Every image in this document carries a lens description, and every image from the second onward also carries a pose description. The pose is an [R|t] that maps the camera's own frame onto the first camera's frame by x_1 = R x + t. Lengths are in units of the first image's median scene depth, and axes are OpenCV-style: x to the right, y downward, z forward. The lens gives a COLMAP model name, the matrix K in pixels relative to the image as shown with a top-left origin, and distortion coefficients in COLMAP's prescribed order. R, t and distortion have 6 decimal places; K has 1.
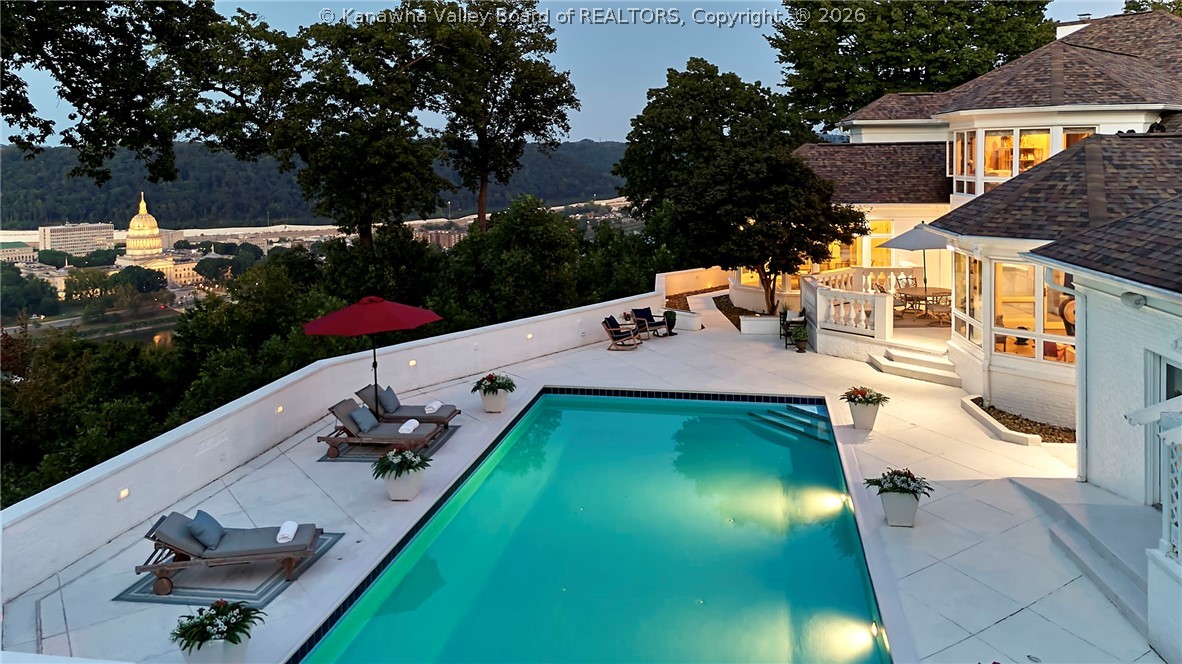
lens RADIAL K [[872.6, 0, 591.2], [0, 872.6, 343.4], [0, 0, 1]] dist [0.036762, -0.016455]
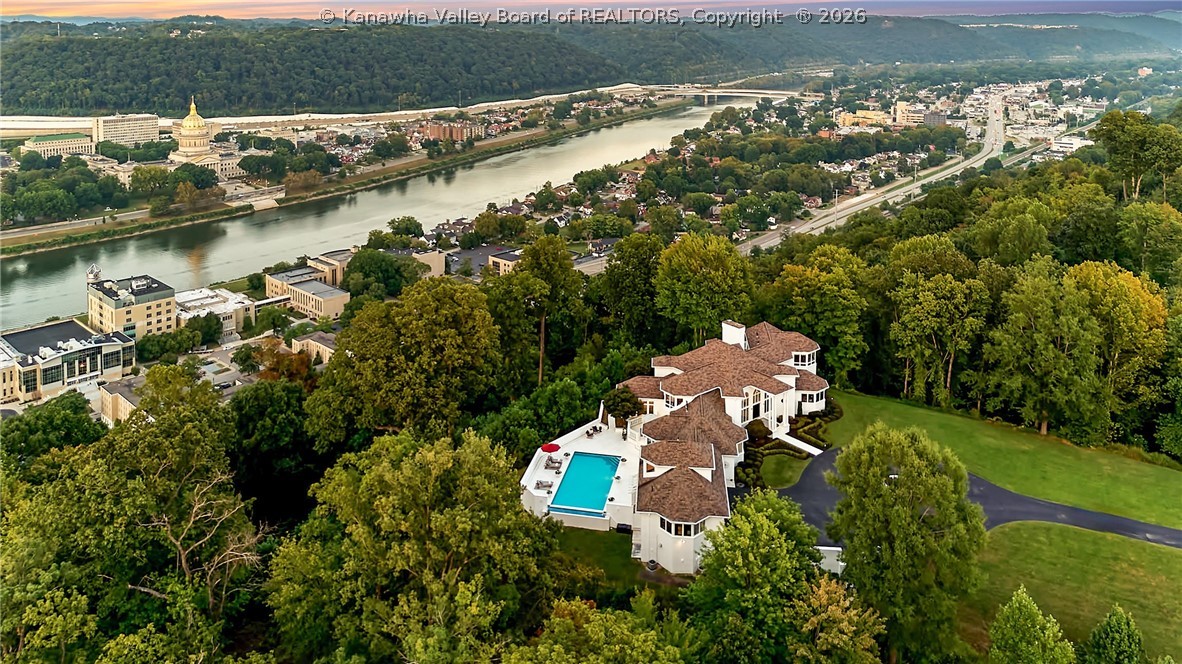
lens RADIAL K [[872.6, 0, 590.3], [0, 872.6, 325.5], [0, 0, 1]] dist [0.036762, -0.016455]
pose [[0.999579, 0.028838, 0.003115, 0.000183], [-0.028993, 0.990199, 0.136621, -0.040021], [0.000855, -0.136653, 0.990619, -0.117406]]
